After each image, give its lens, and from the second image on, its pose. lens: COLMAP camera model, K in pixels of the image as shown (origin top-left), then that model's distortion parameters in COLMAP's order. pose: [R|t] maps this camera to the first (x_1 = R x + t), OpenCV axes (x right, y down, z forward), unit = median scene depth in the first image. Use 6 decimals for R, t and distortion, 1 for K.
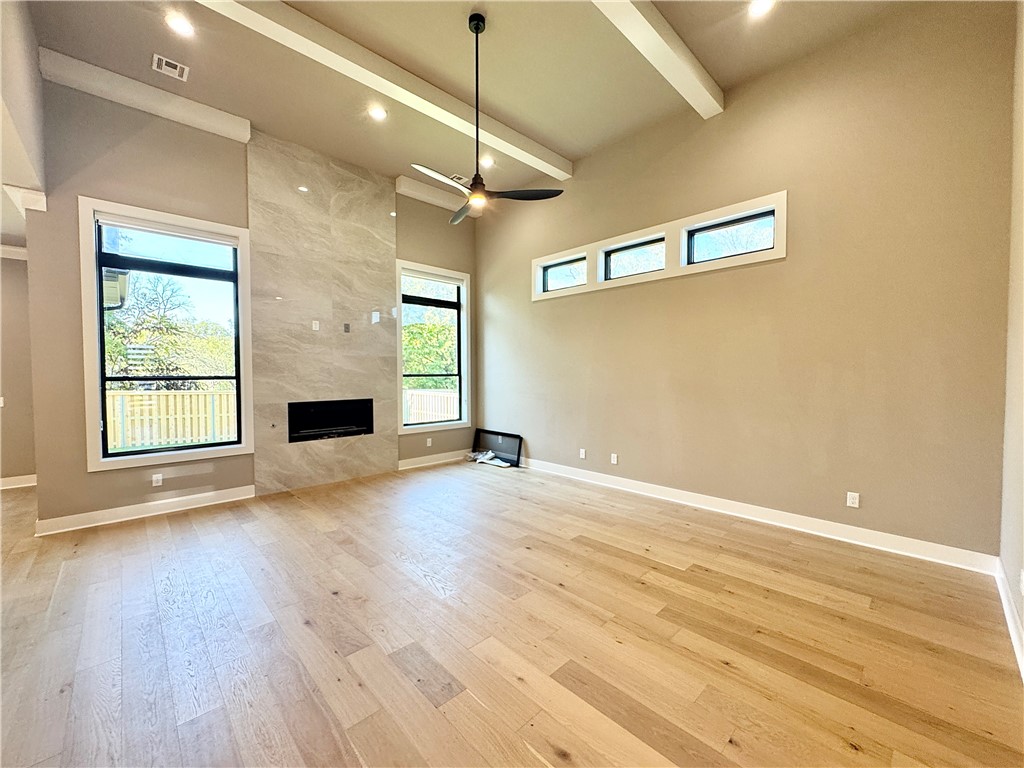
lens RADIAL K [[409.6, 0, 511.5], [0, 409.6, 385.0], [0, 0, 1]] dist [-0.003978, 0.000016]
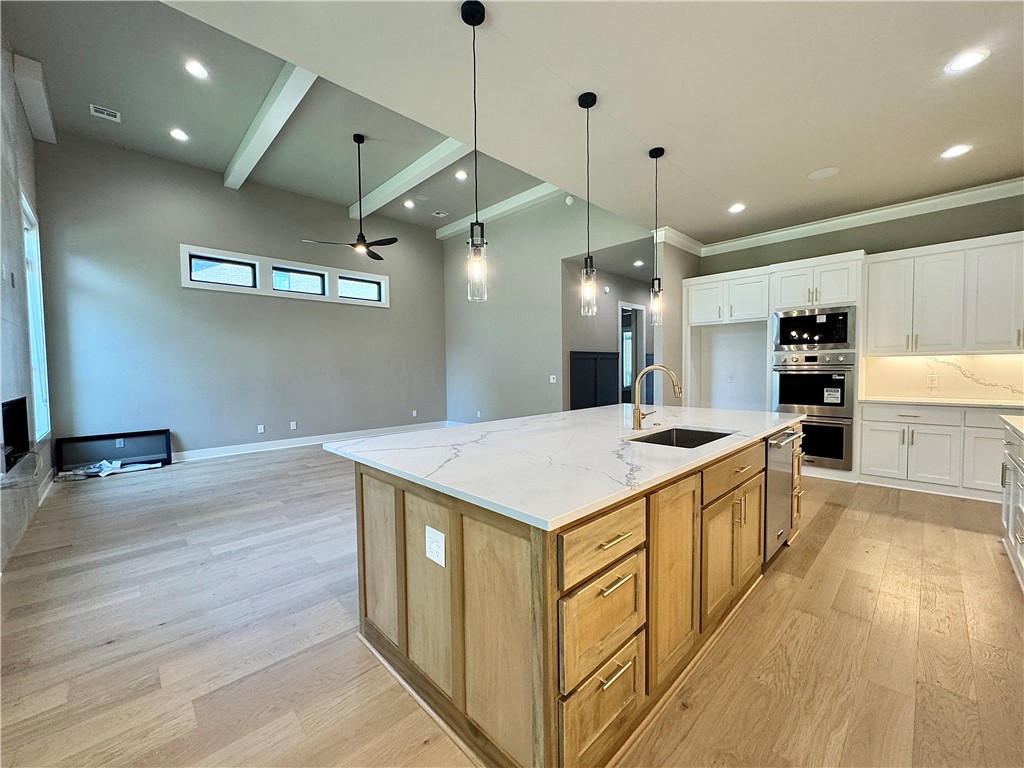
lens RADIAL K [[409.6, 0, 511.5], [0, 409.6, 385.0], [0, 0, 1]] dist [-0.003978, 0.000016]
pose [[-0.009516, -0.038716, 0.999205, -1.144703], [0.044445, 0.998246, 0.039103, 0.027748], [-0.998967, 0.044781, -0.007778, 0.303980]]
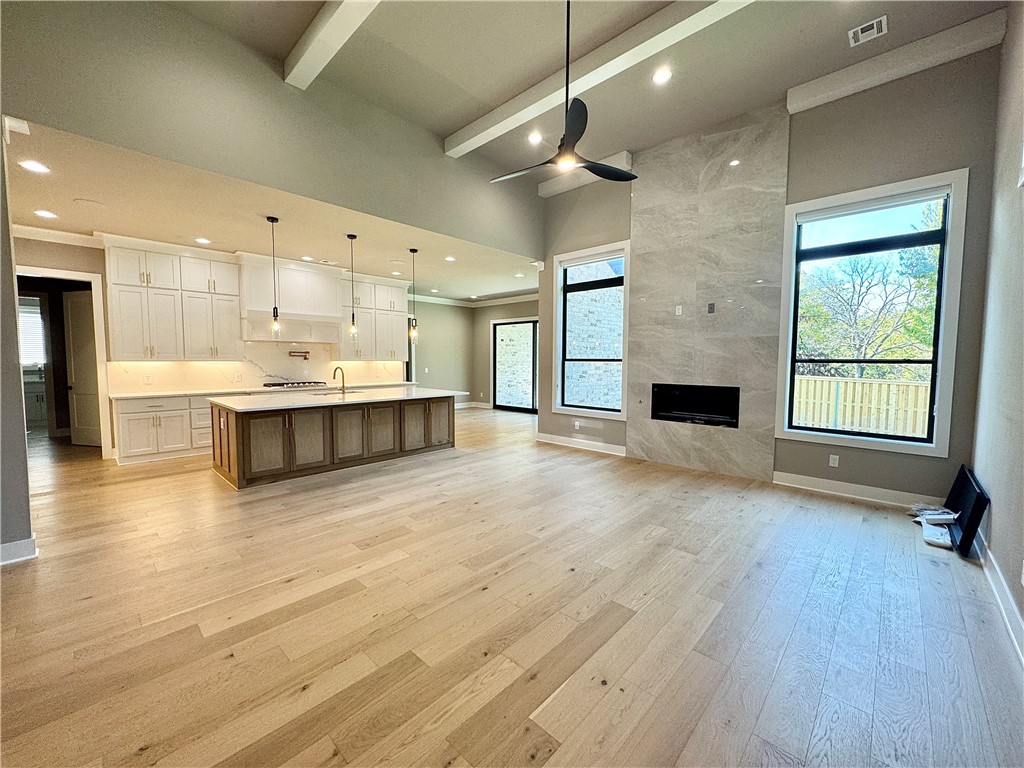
lens RADIAL K [[409.6, 0, 511.5], [0, 409.6, 385.0], [0, 0, 1]] dist [-0.003978, 0.000016]
pose [[0.048823, 0.067521, -0.996523, 0.568529], [-0.035882, 0.997187, 0.065808, -0.012349], [0.998163, 0.032545, 0.051108, 0.570709]]
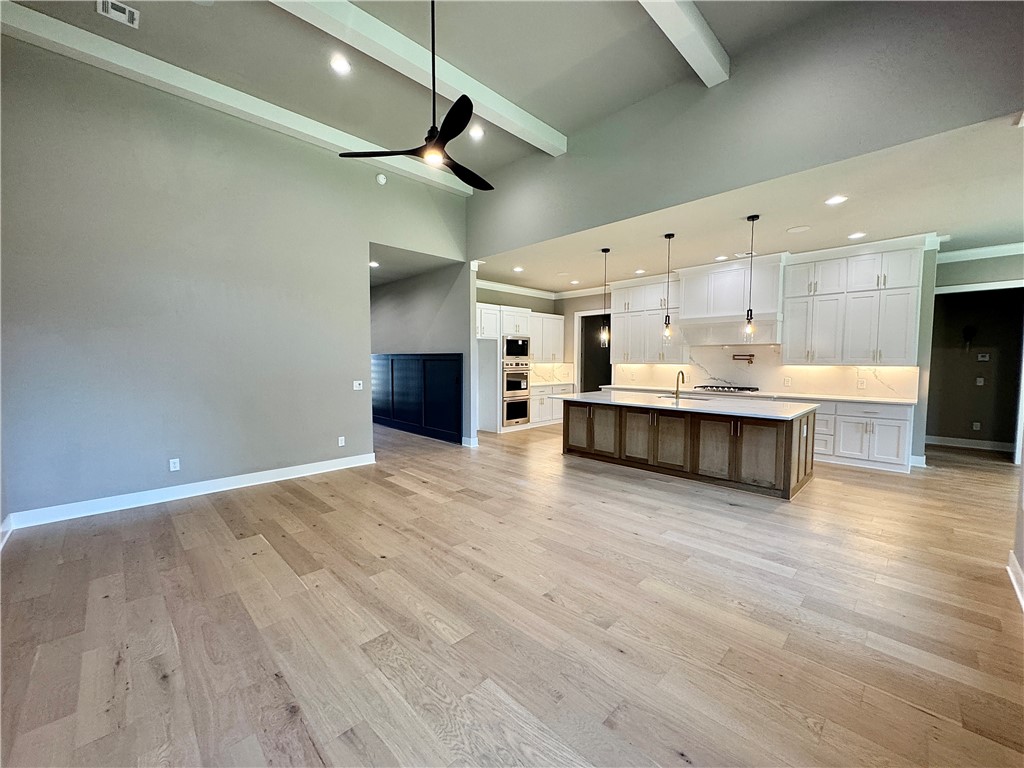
lens RADIAL K [[409.6, 0, 511.5], [0, 409.6, 385.0], [0, 0, 1]] dist [-0.003978, 0.000016]
pose [[-0.999875, 0.002981, -0.015538, -0.154296], [0.001514, 0.995611, 0.093574, -0.037519], [0.015749, 0.093539, -0.995491, 1.278600]]
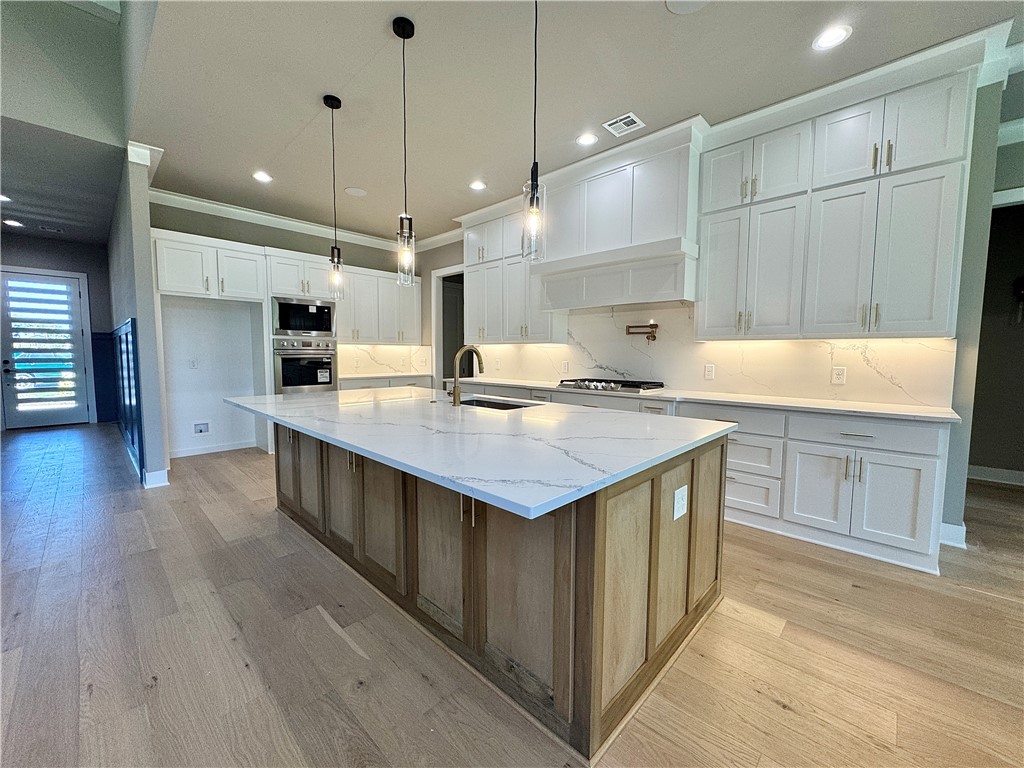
lens RADIAL K [[409.6, 0, 511.5], [0, 409.6, 385.0], [0, 0, 1]] dist [-0.003978, 0.000016]
pose [[-0.999045, 0.001037, -0.043689, -0.686420], [-0.003764, 0.993962, 0.109659, 0.022569], [0.043539, 0.109719, -0.993009, 0.686190]]
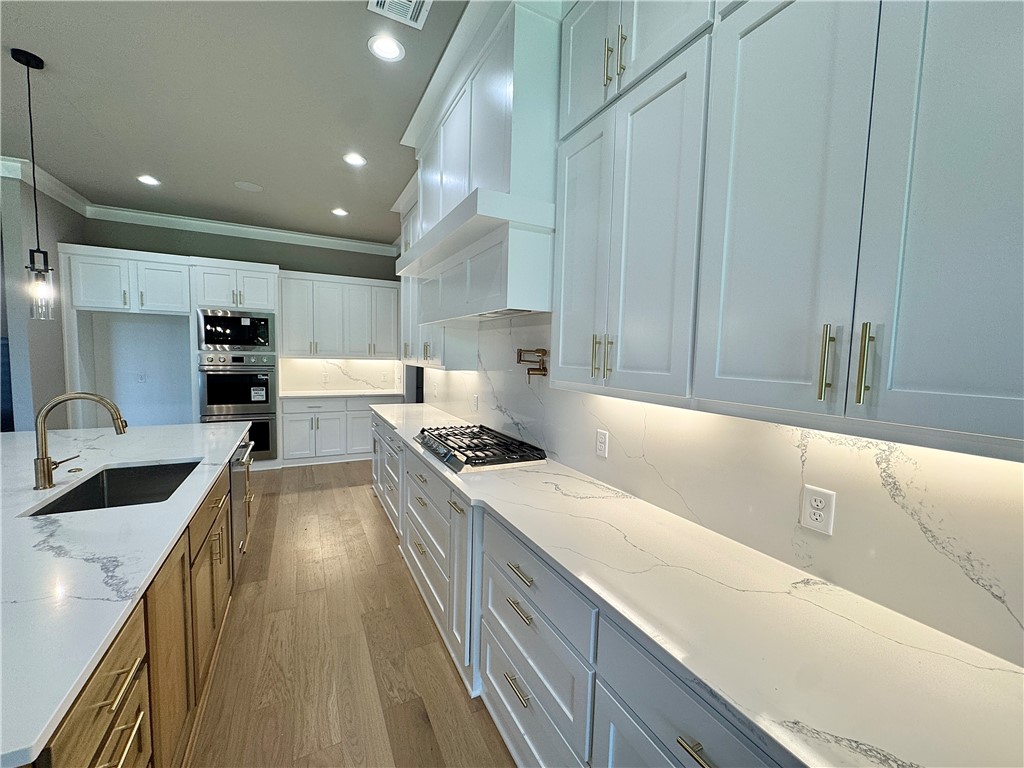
lens RADIAL K [[409.6, 0, 511.5], [0, 409.6, 385.0], [0, 0, 1]] dist [-0.003978, 0.000016]
pose [[-0.958536, -0.043817, 0.281581, -1.107167], [-0.014106, 0.994192, 0.106691, -0.017676], [-0.284621, 0.098295, -0.953588, 0.351858]]
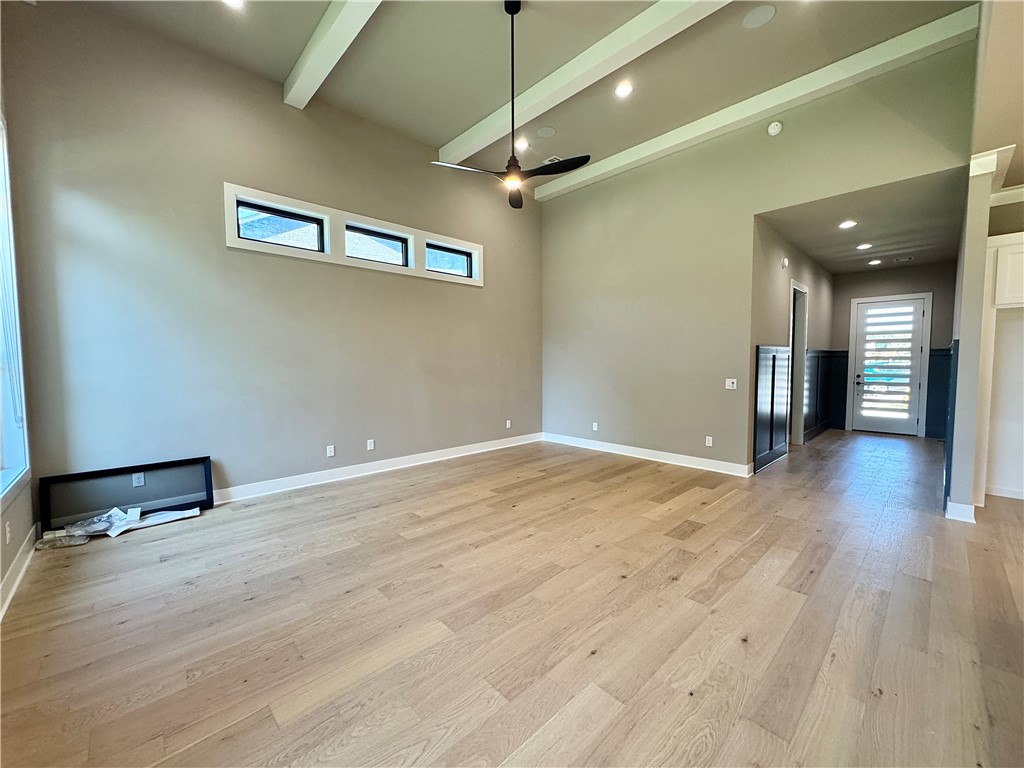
lens RADIAL K [[409.6, 0, 511.5], [0, 409.6, 385.0], [0, 0, 1]] dist [-0.003978, 0.000016]
pose [[0.004453, -0.053662, 0.998549, -0.754757], [0.036857, 0.997889, 0.053462, -0.002679], [-0.999311, 0.036565, 0.006421, 0.682872]]
